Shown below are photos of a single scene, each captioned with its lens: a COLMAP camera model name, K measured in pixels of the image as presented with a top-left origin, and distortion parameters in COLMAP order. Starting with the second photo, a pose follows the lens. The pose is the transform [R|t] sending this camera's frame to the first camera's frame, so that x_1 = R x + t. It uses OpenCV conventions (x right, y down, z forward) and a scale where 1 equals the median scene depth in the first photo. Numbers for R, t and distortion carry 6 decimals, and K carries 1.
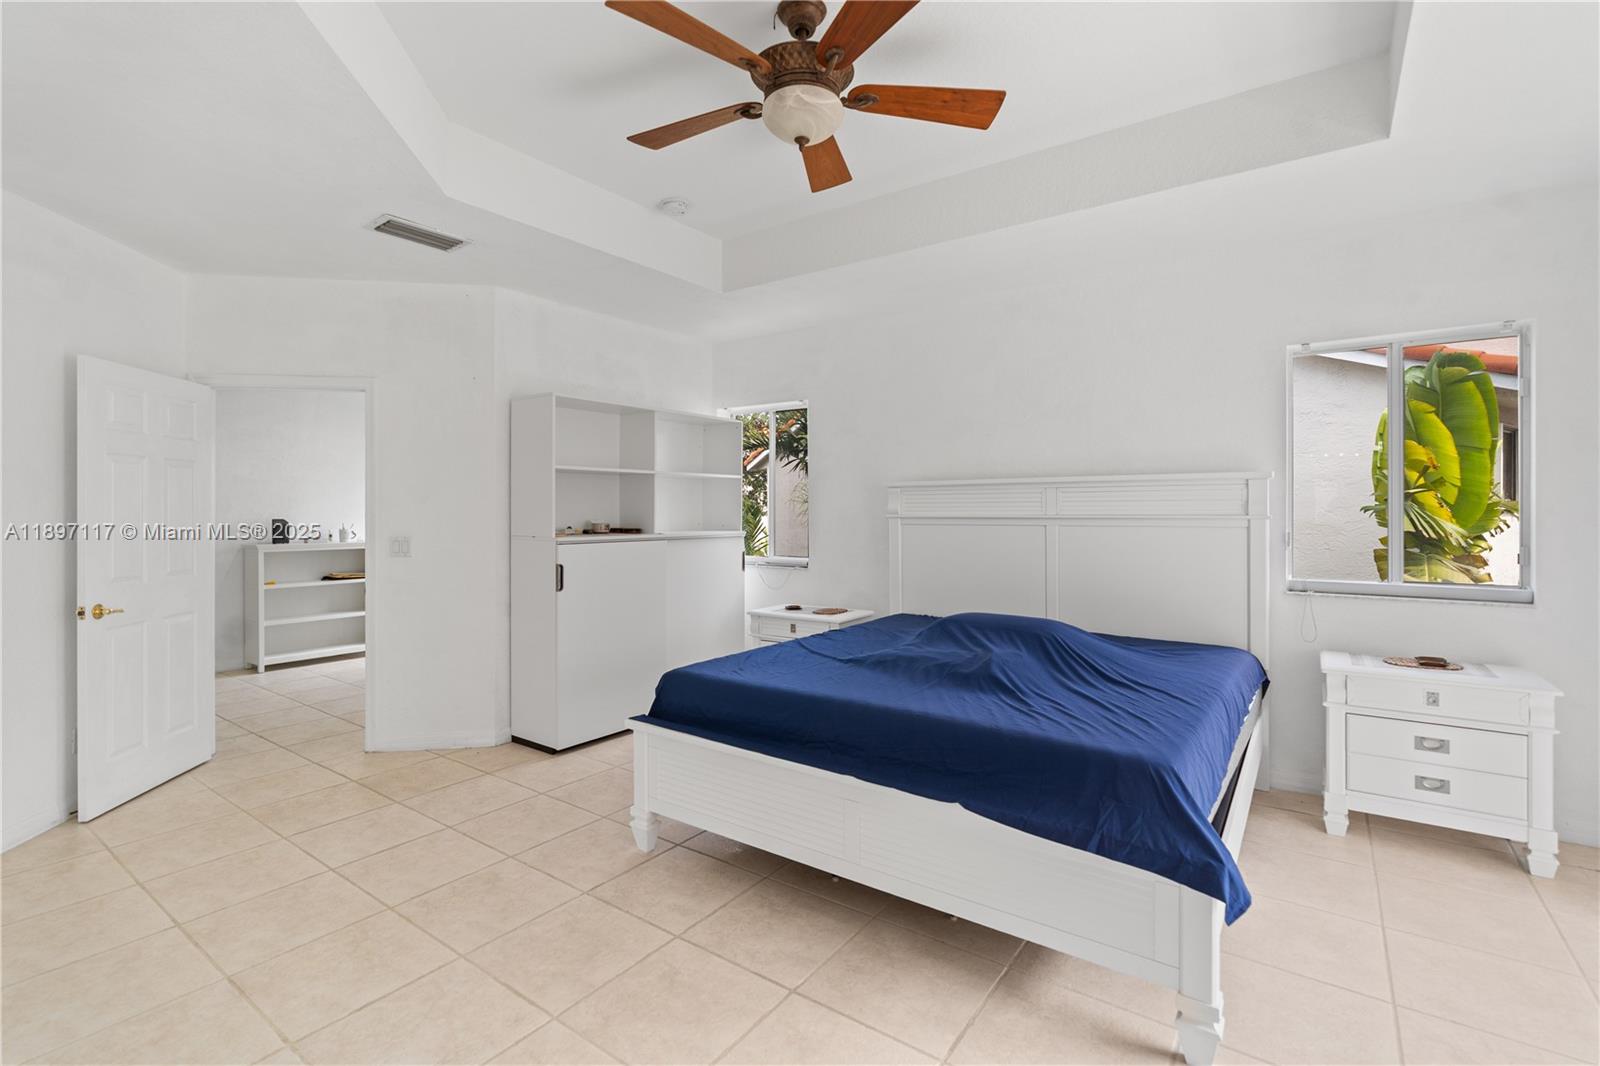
lens RADIAL K [[730.1, 0, 796.9], [0, 730.1, 509.4], [0, 0, 1]] dist [0.000731, 0.000038]
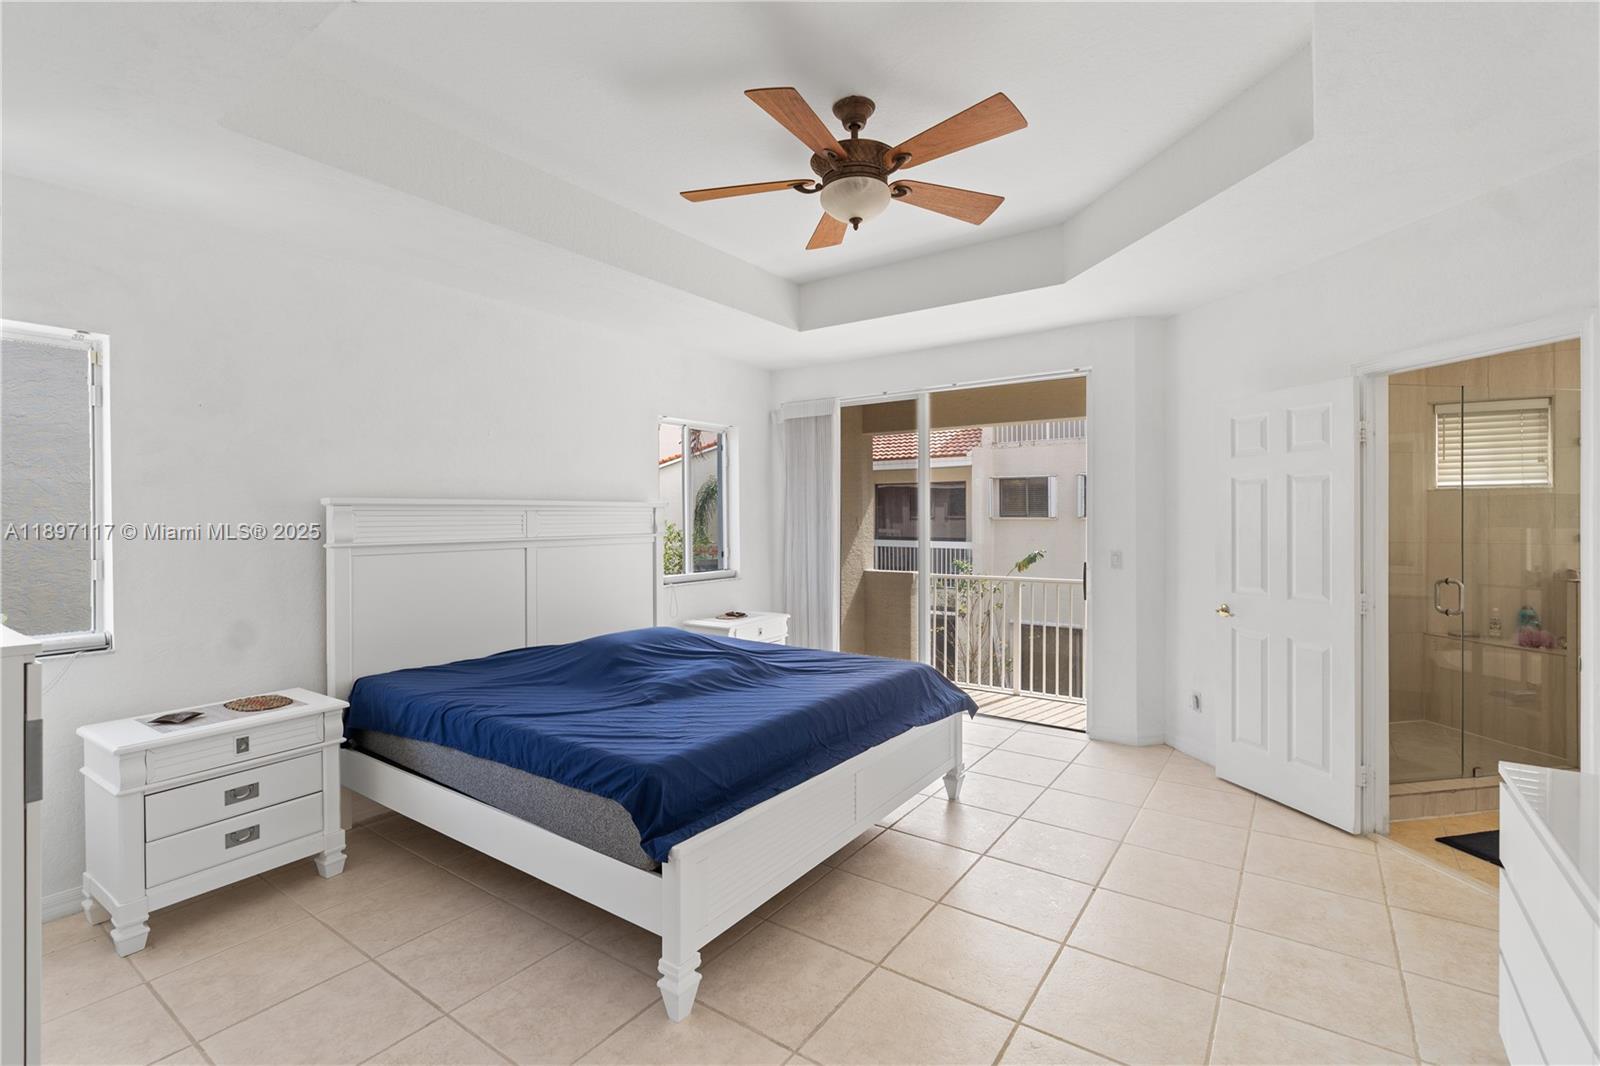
lens RADIAL K [[722.7, 0, 802.5], [0, 722.7, 524.2], [0, 0, 1]] dist [0.000639, 0.000016]
pose [[-0.011160, -0.003843, 0.999930, -0.783197], [0.009669, 0.999945, 0.003951, -0.013095], [-0.999891, 0.009713, -0.011122, 0.760189]]
